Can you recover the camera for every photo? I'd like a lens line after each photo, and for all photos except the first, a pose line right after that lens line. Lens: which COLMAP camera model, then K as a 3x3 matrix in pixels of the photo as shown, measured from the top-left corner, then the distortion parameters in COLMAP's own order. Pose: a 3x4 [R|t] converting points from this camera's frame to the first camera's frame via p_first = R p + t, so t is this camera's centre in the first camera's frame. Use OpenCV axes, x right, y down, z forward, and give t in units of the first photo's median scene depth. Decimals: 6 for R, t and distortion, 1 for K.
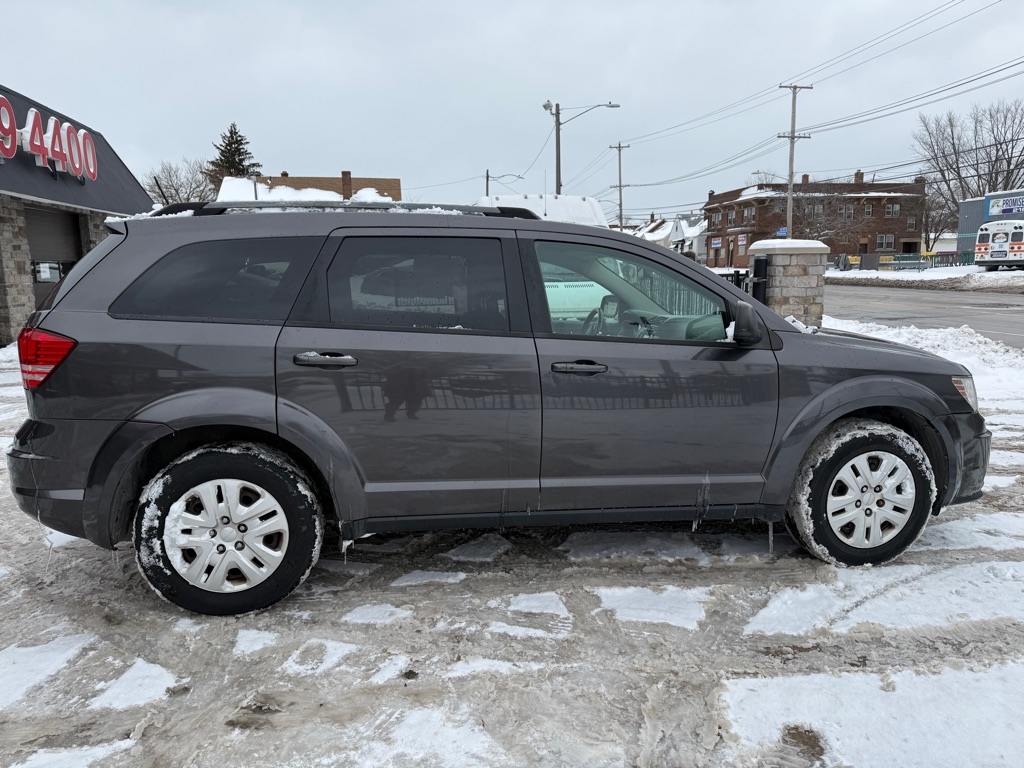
lens RADIAL K [[728.2, 0, 513.9], [0, 728.2, 389.5], [0, 0, 1]] dist [0.038878, -0.043922]
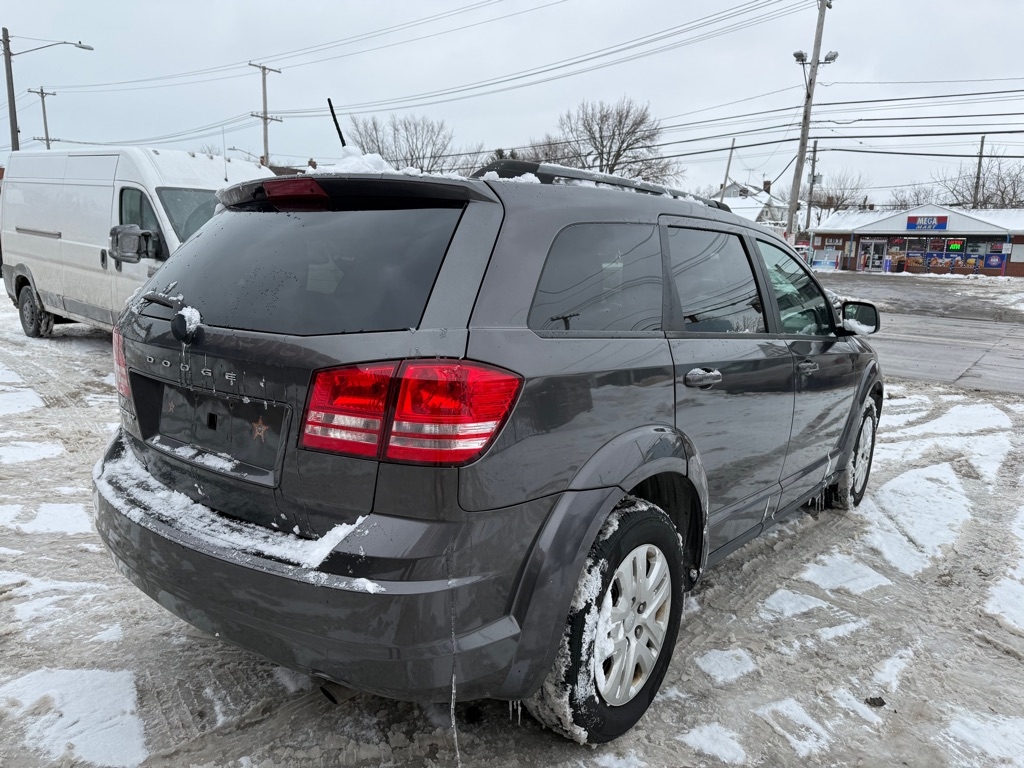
lens RADIAL K [[728.2, 0, 510.2], [0, 728.2, 376.5], [0, 0, 1]] dist [0.038878, -0.043922]
pose [[0.739253, -0.071114, 0.669662, -0.835385], [0.063704, 0.997334, 0.035587, -0.072891], [-0.670408, 0.016352, 0.741813, 0.460141]]
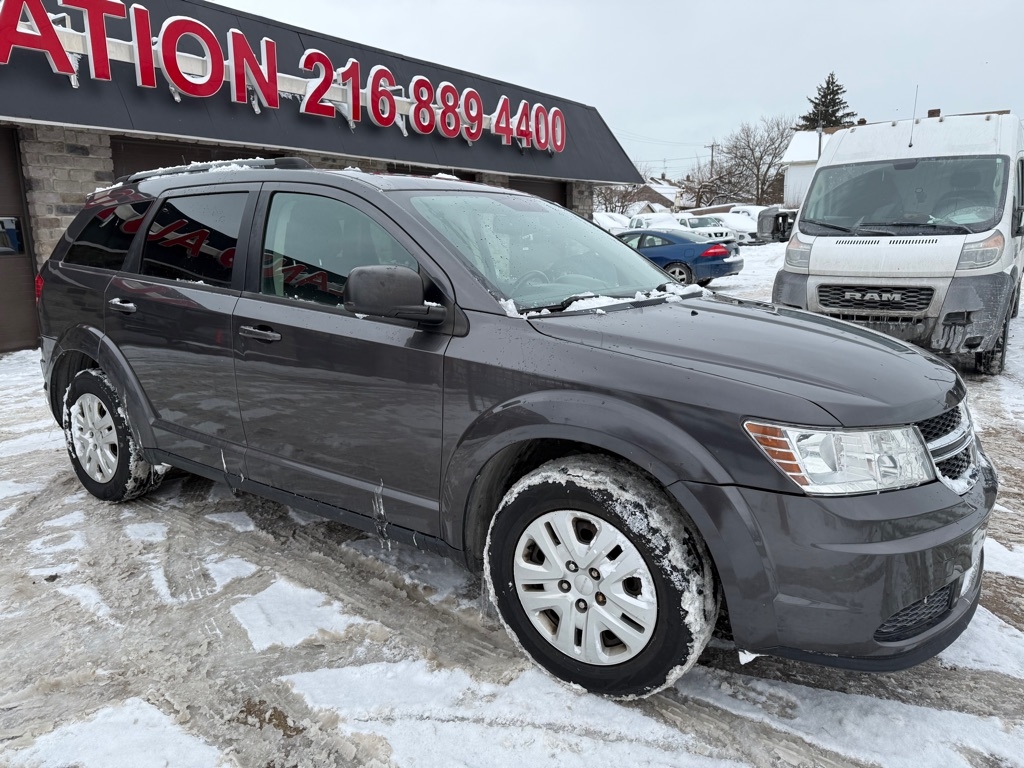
lens RADIAL K [[728.2, 0, 502.9], [0, 728.2, 385.0], [0, 0, 1]] dist [0.038878, -0.043922]
pose [[0.699373, 0.135803, -0.701737, 0.863191], [-0.101622, 0.990703, 0.090445, -0.070844], [0.707496, 0.008057, 0.706671, 0.516373]]
